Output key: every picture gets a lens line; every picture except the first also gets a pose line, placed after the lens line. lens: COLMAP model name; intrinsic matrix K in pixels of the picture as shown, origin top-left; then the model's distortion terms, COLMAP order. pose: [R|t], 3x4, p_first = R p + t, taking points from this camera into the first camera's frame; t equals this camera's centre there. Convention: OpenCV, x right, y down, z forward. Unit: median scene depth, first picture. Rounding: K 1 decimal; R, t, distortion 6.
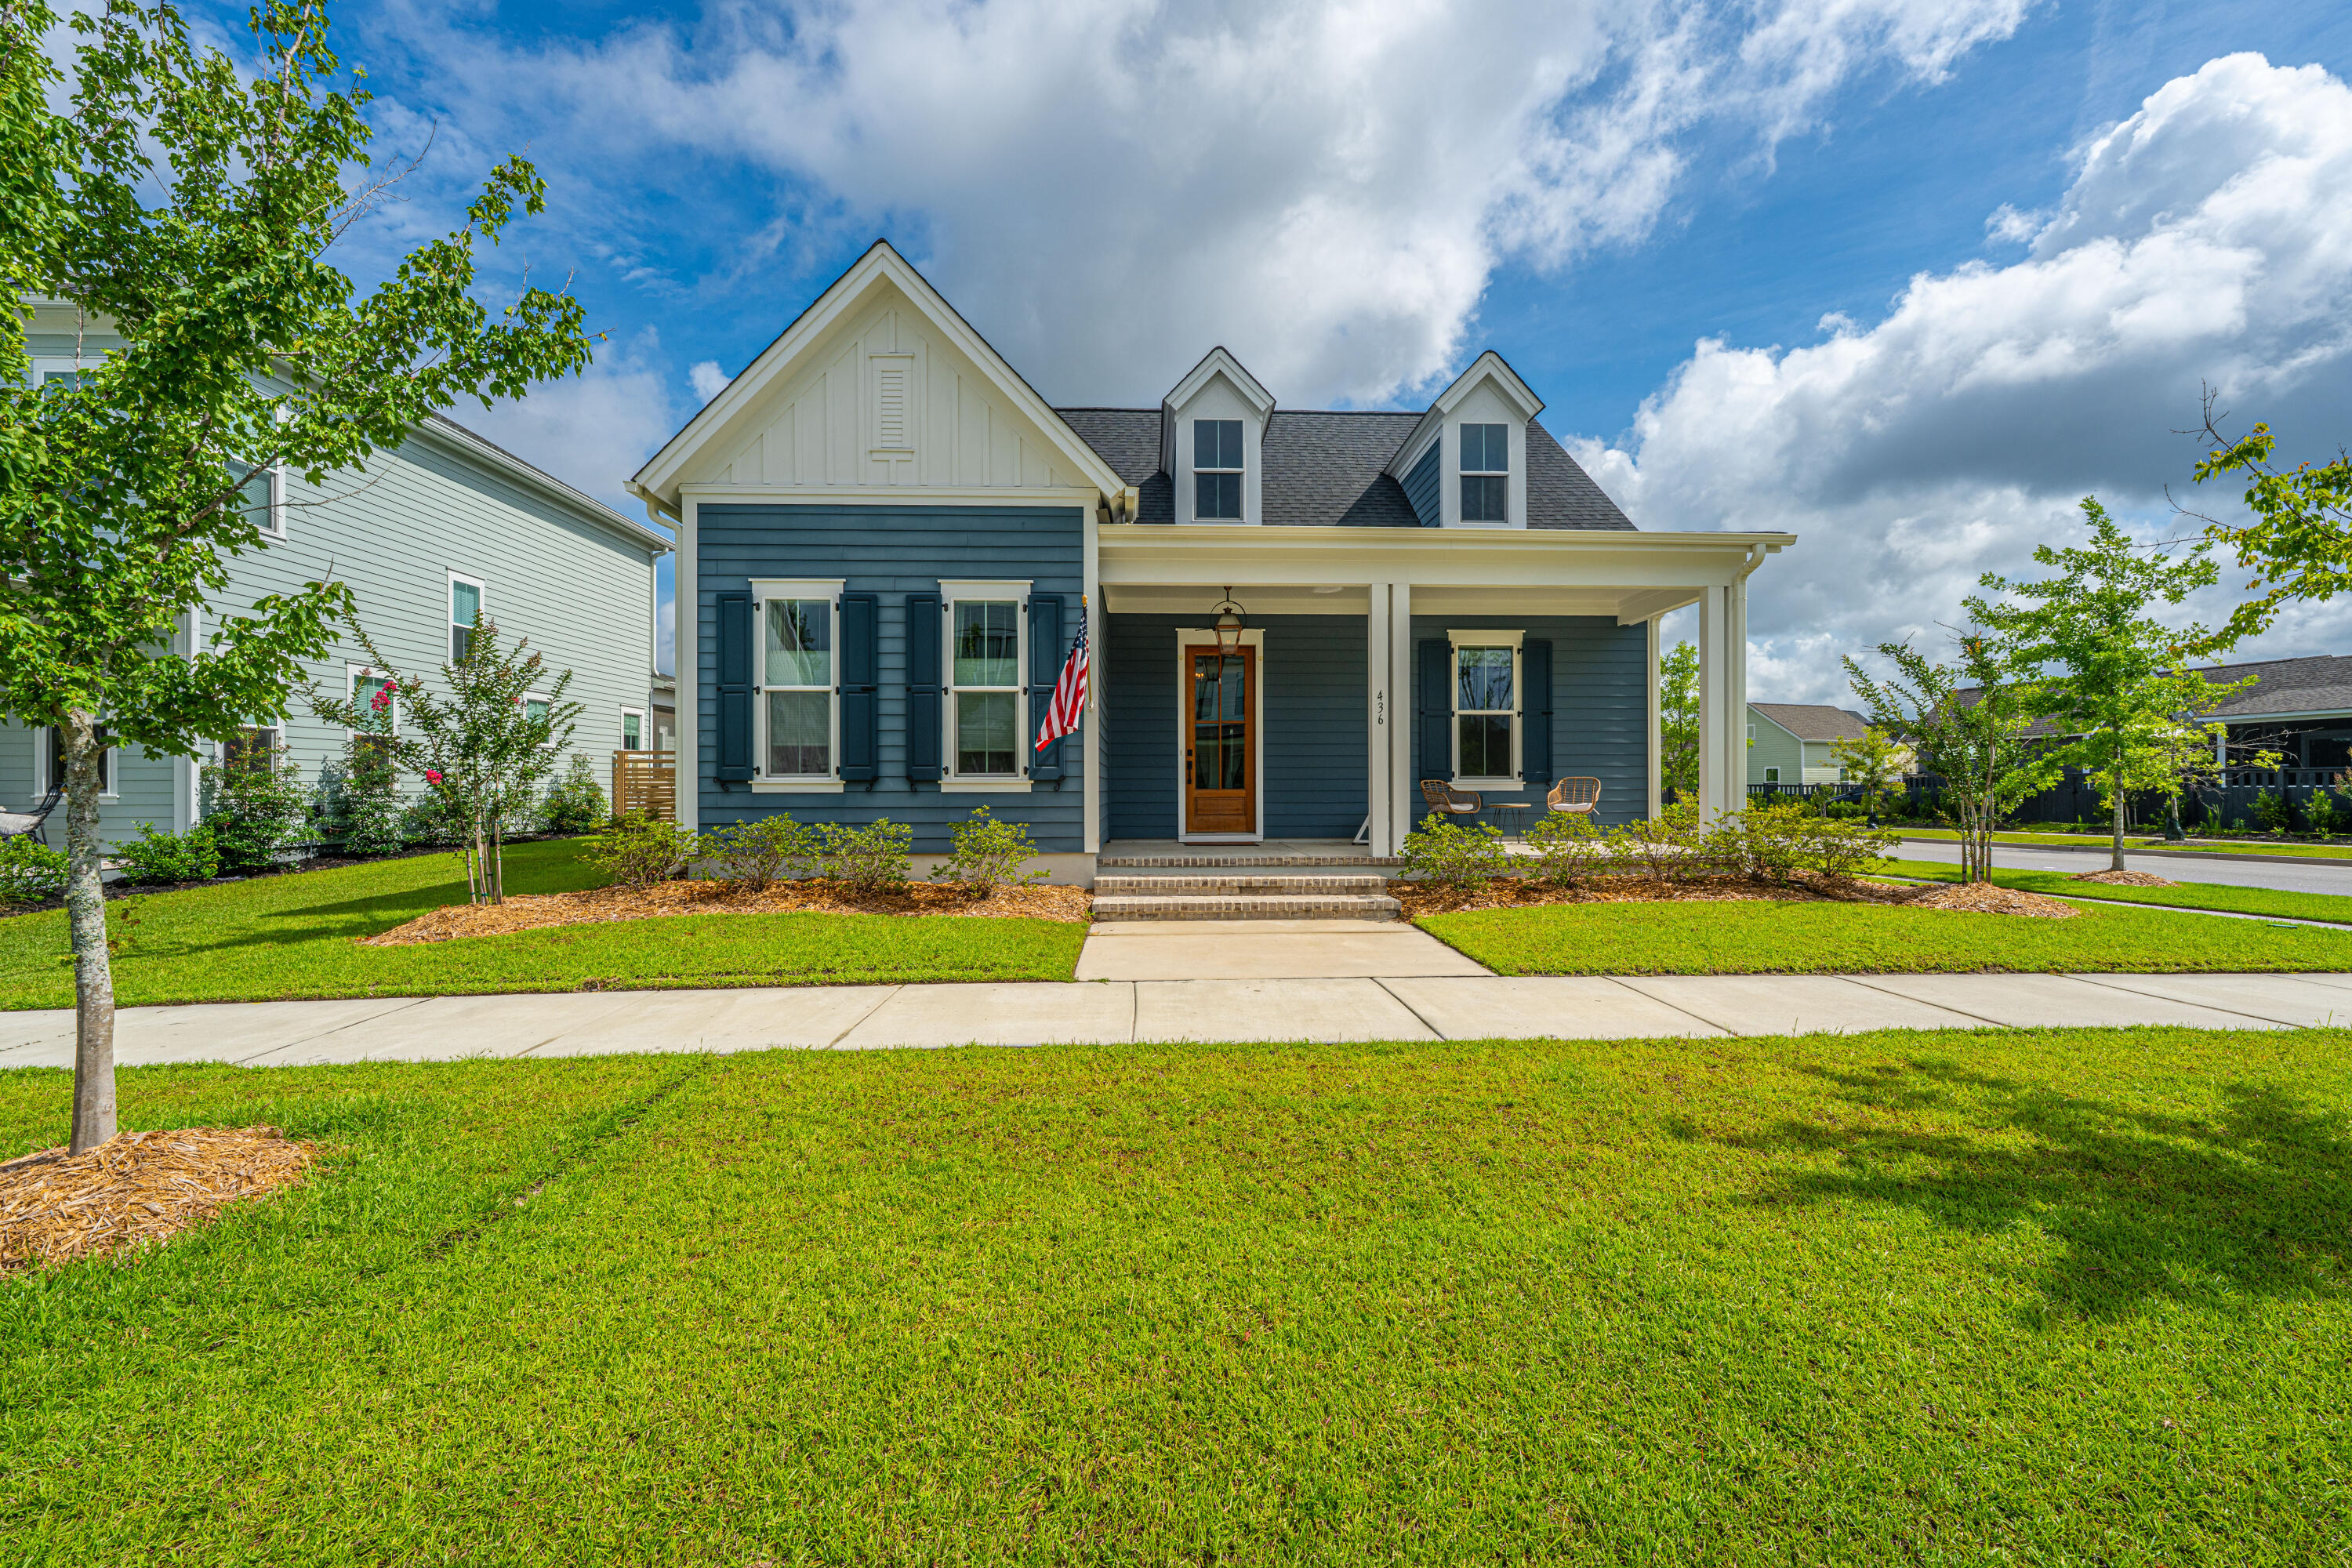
lens RADIAL K [[952.6, 0, 1187.7], [0, 952.6, 785.7], [0, 0, 1]] dist [0.001916, 0.000194]
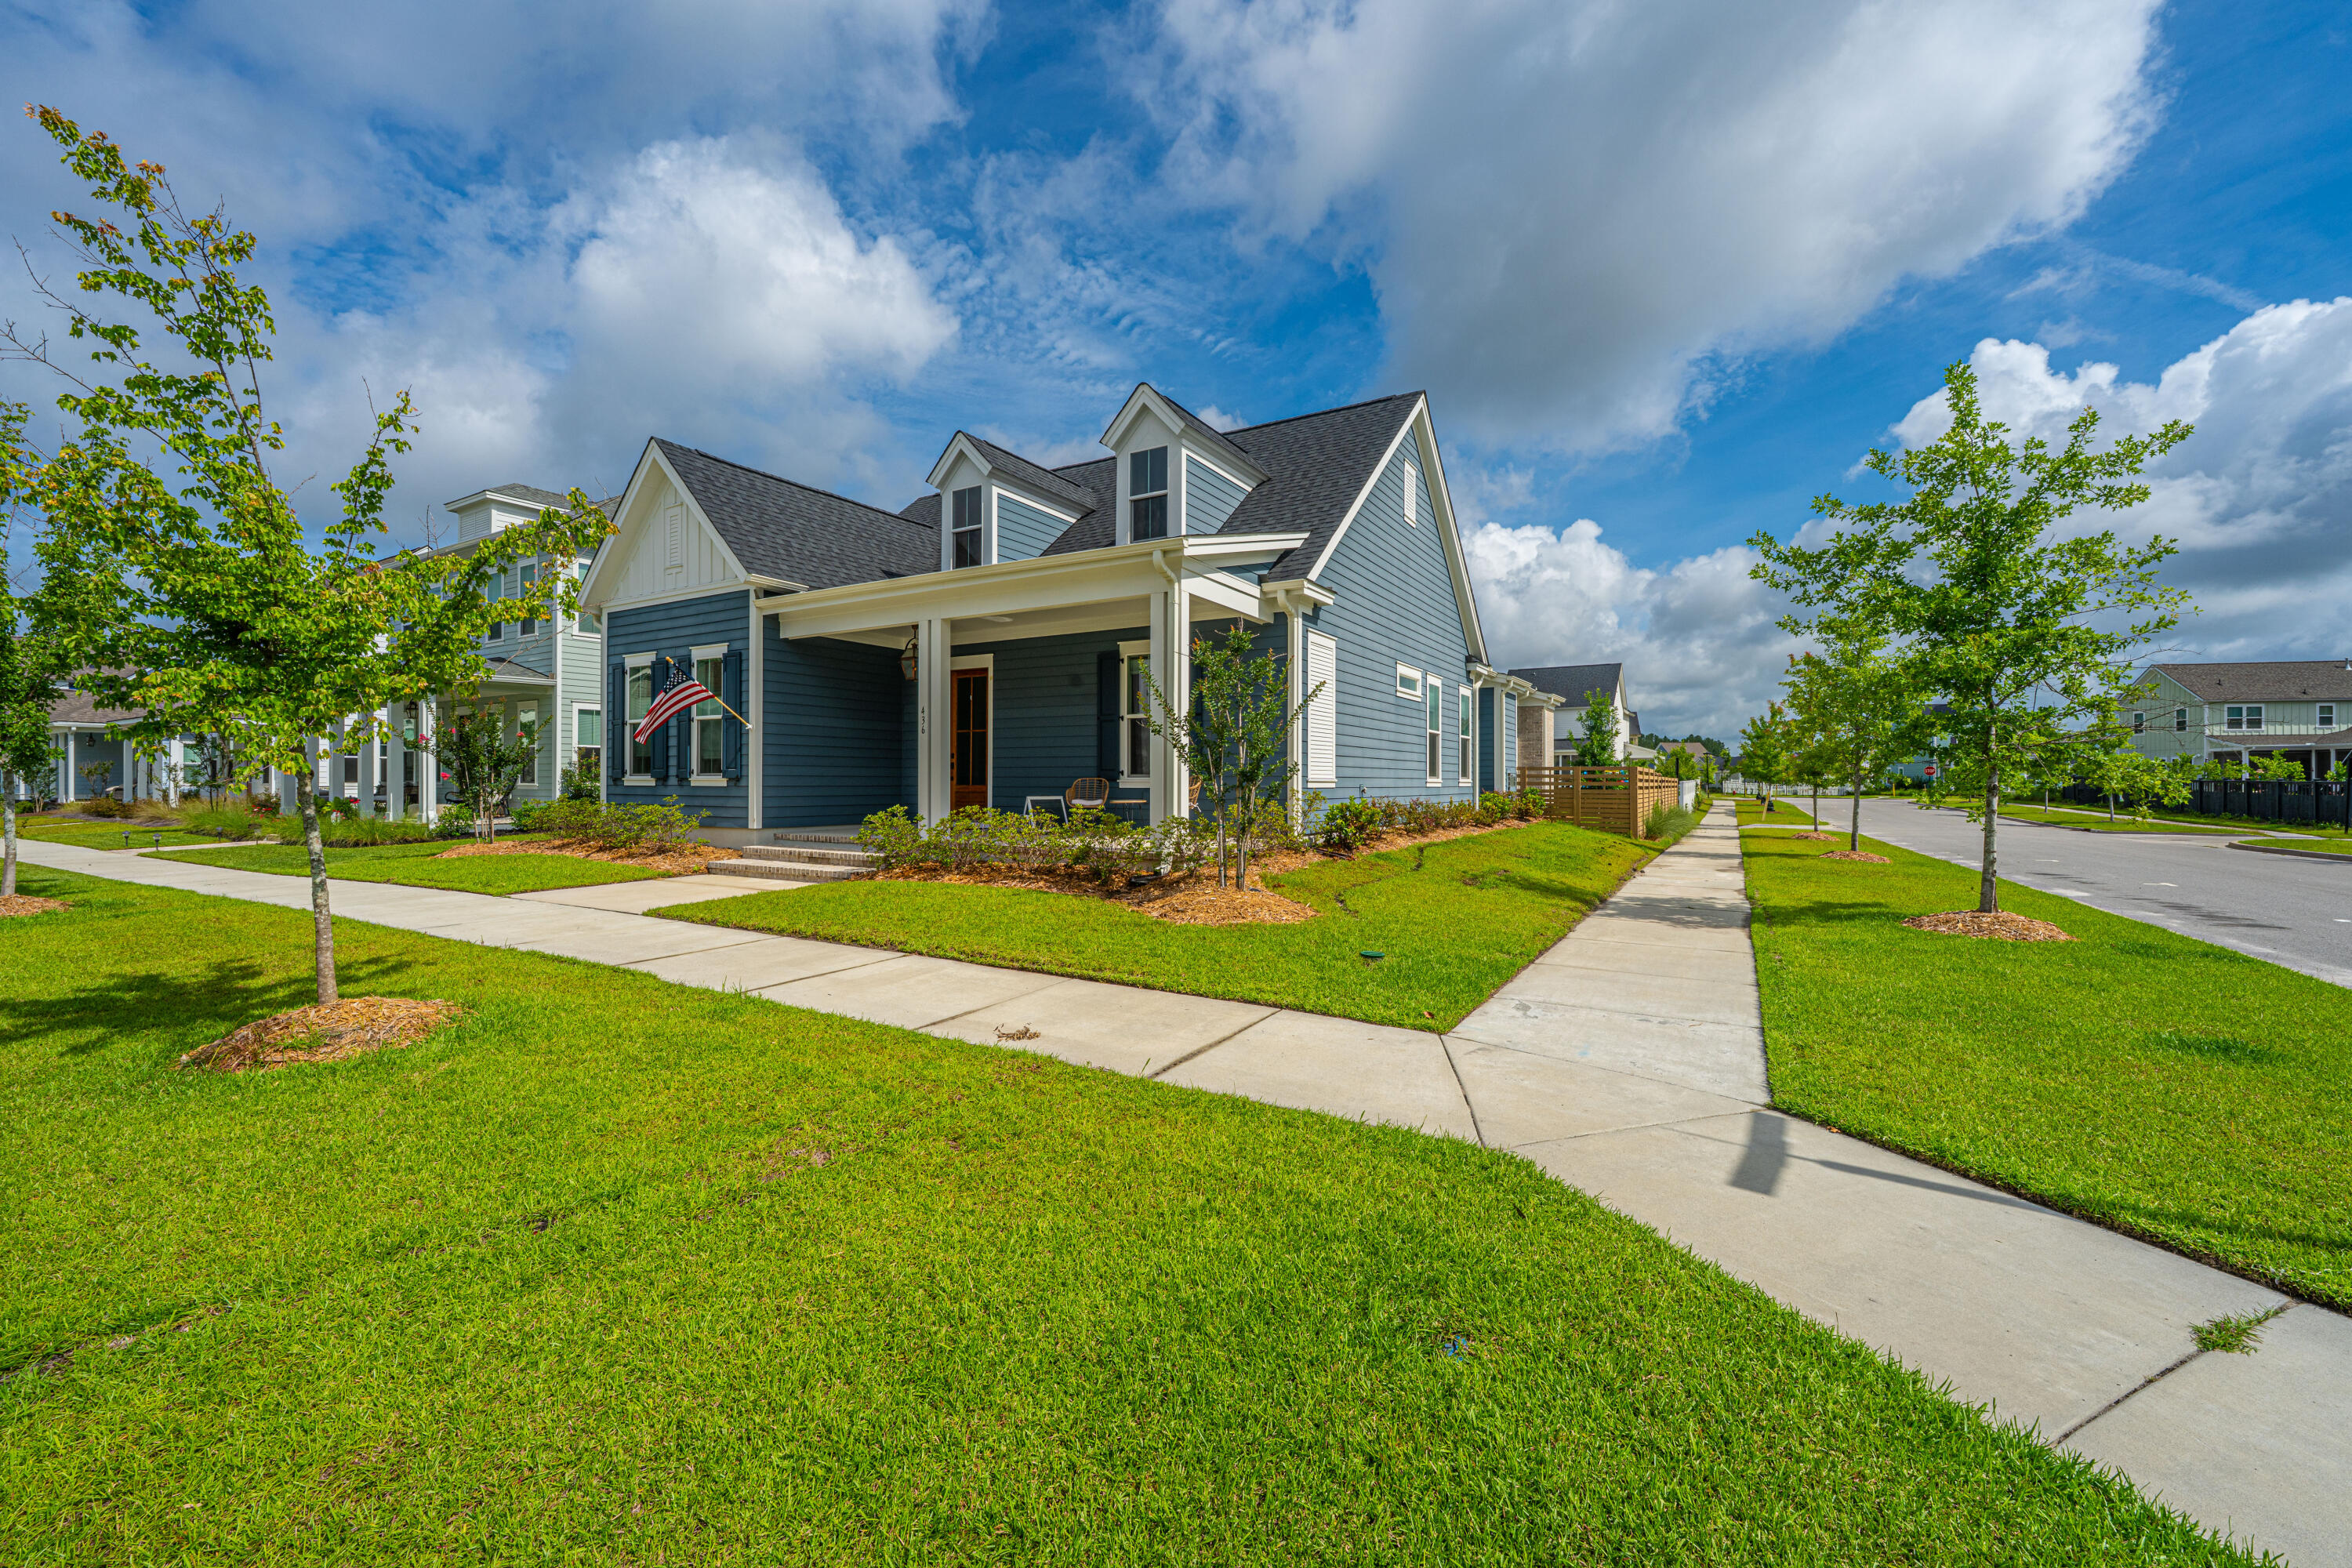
lens RADIAL K [[952.6, 0, 1172.4], [0, 952.6, 769.9], [0, 0, 1]] dist [0.001916, 0.000194]
pose [[0.836456, -0.004778, -0.548013, 1.177041], [-0.004534, 0.999867, -0.015638, 0.000968], [0.548015, 0.015565, 0.836324, 0.143907]]
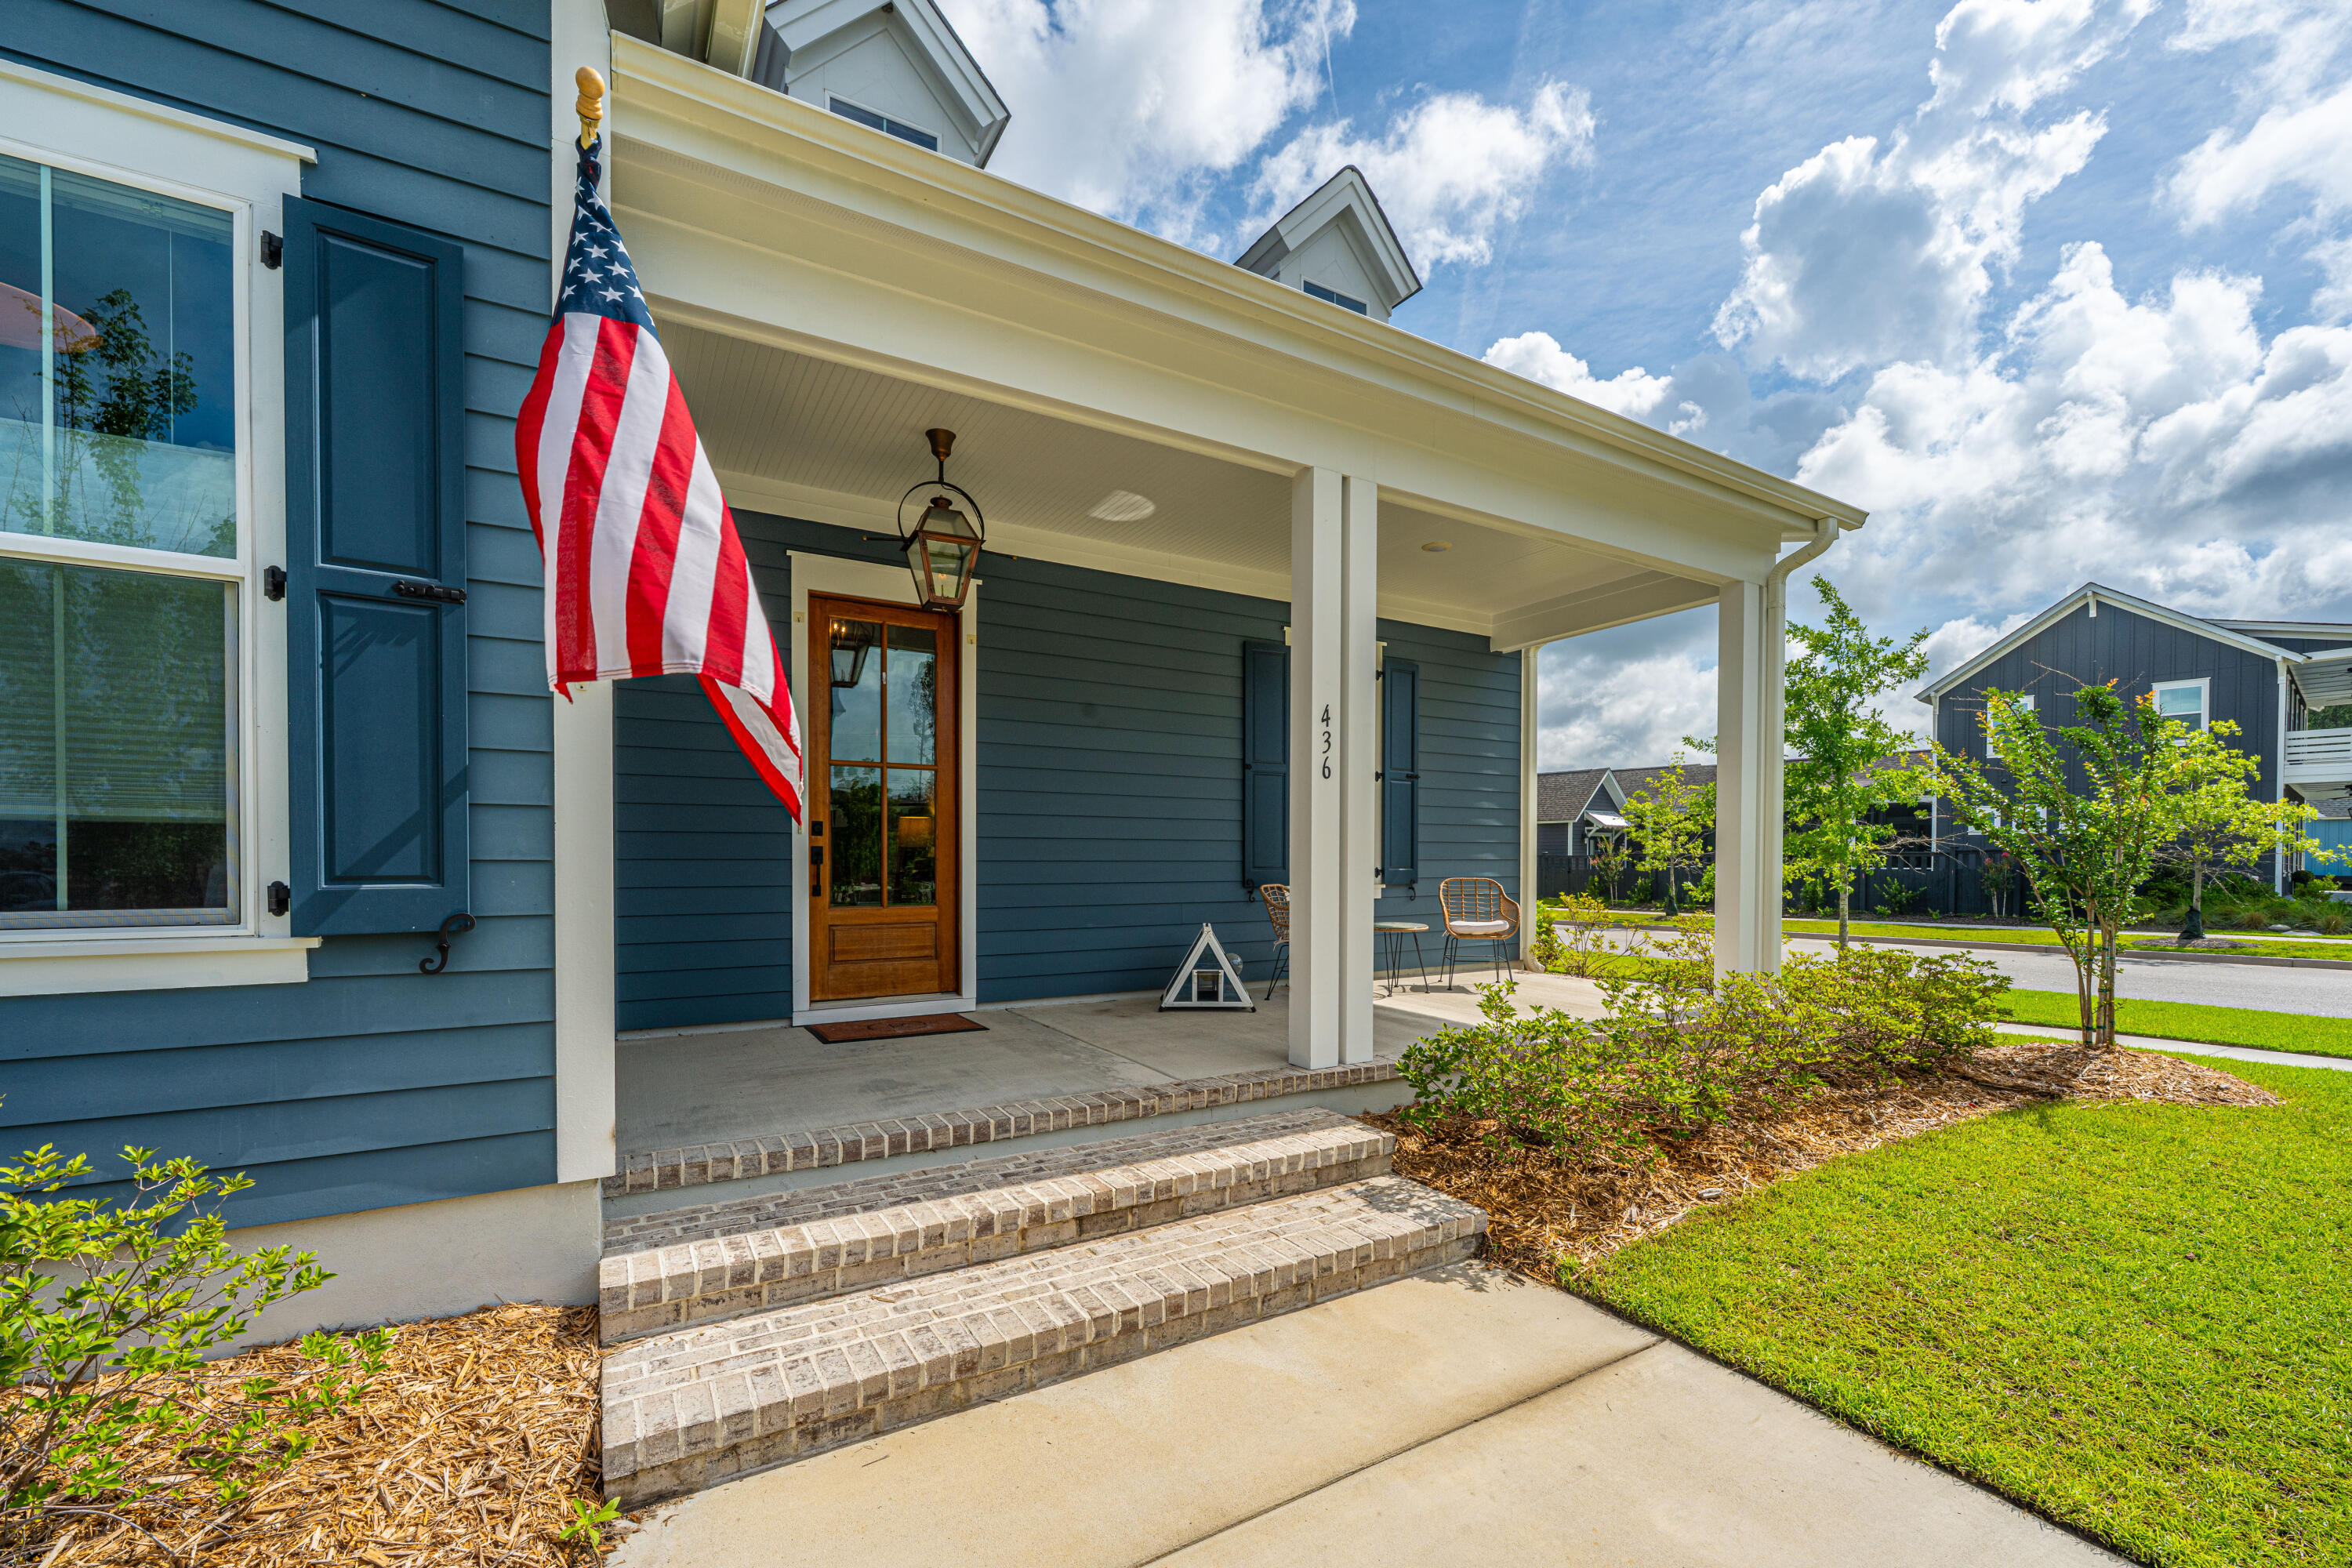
lens RADIAL K [[952.6, 0, 1202.6], [0, 952.6, 858.8], [0, 0, 1]] dist [0.001916, 0.000194]
pose [[0.872392, 0.000117, 0.488806, -0.077530], [-0.000307, 1.000000, 0.000309, -0.025512], [-0.488806, -0.000420, 0.872392, 0.640146]]
